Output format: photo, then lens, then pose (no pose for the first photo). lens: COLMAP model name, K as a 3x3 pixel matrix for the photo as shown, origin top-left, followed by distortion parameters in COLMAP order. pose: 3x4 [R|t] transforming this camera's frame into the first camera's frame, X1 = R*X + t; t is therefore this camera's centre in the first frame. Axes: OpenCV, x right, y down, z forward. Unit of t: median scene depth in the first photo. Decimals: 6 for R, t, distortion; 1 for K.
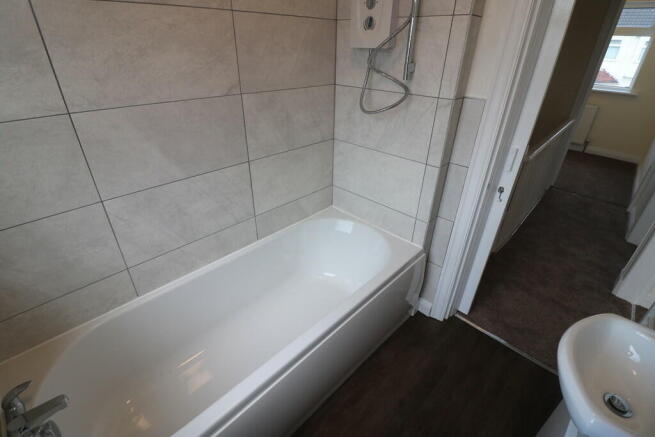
lens RADIAL K [[305.1, 0, 325.9], [0, 305.1, 211.5], [0, 0, 1]] dist [-0.001821, -0.010711]
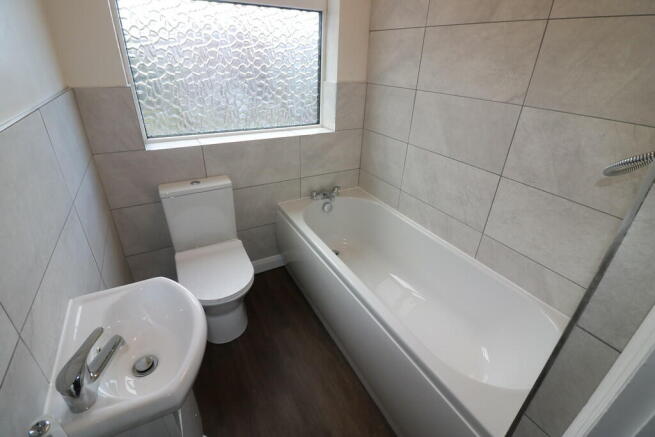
lens RADIAL K [[305.1, 0, 325.9], [0, 305.1, 211.5], [0, 0, 1]] dist [-0.001821, -0.010711]
pose [[-0.282194, 0.412984, -0.865916, 0.843042], [-0.497994, 0.708411, 0.500157, -0.317509], [0.819981, 0.572362, 0.005754, 0.676413]]
